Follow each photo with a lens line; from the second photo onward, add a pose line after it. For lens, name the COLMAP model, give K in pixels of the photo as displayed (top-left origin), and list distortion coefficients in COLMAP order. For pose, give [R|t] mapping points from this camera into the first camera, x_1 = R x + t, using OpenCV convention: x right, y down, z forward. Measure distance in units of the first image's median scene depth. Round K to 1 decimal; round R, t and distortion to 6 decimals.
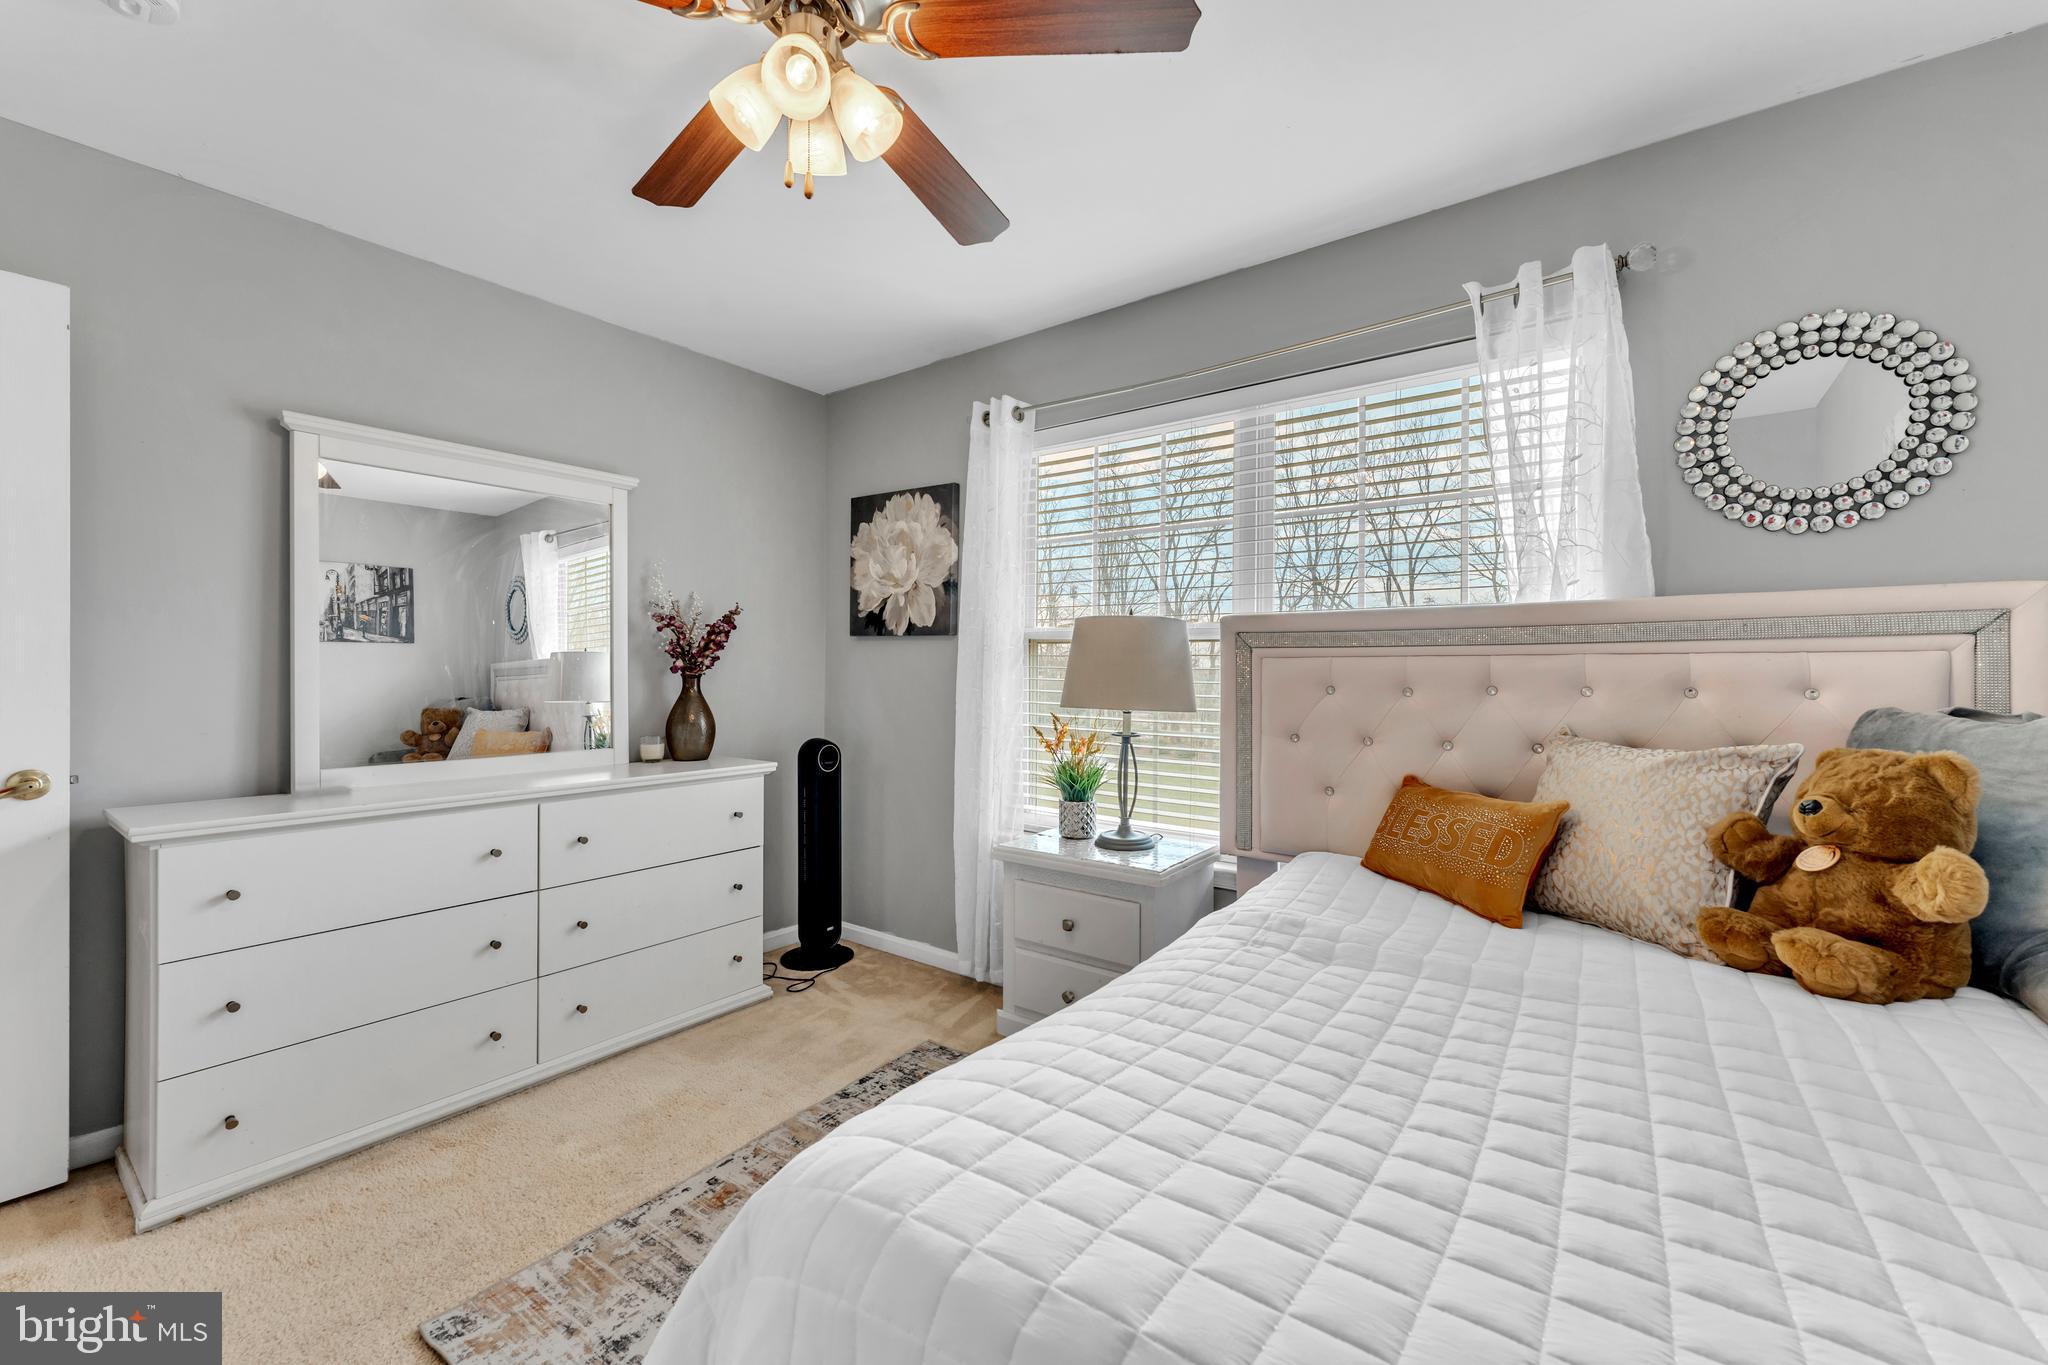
lens RADIAL K [[815.8, 0, 1014.4], [0, 815.8, 680.4], [0, 0, 1]] dist [-0.000208, 0.000045]
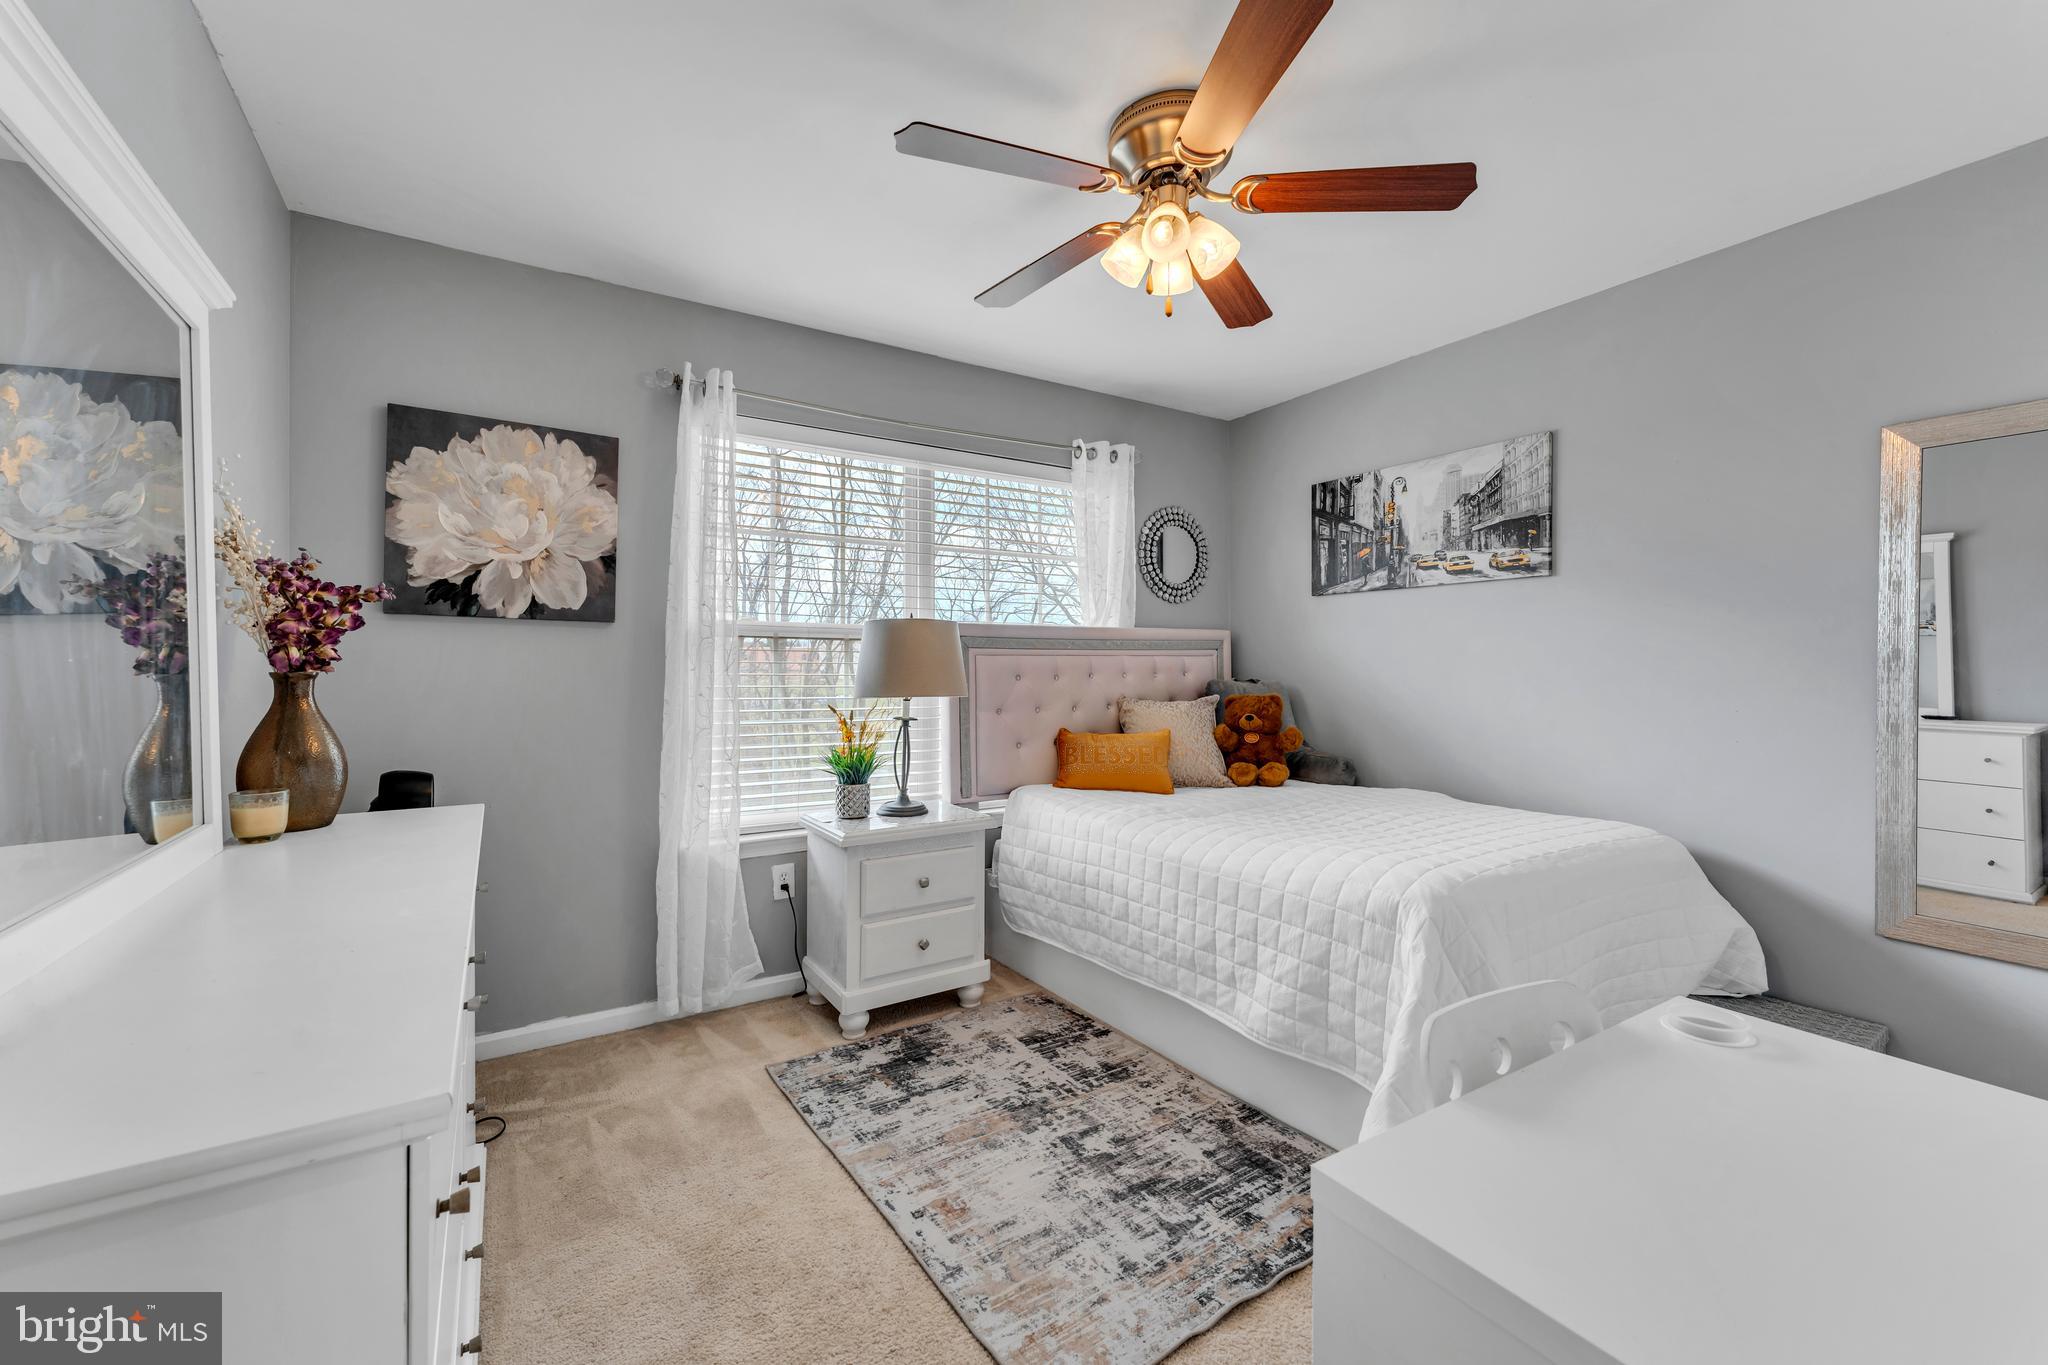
lens RADIAL K [[815.8, 0, 1018.1], [0, 815.8, 670.2], [0, 0, 1]] dist [-0.000208, 0.000045]
pose [[0.356516, -0.006227, 0.934268, -0.842993], [0.013916, 0.999902, 0.001354, -0.003111], [-0.934186, 0.012519, 0.356568, 0.392442]]
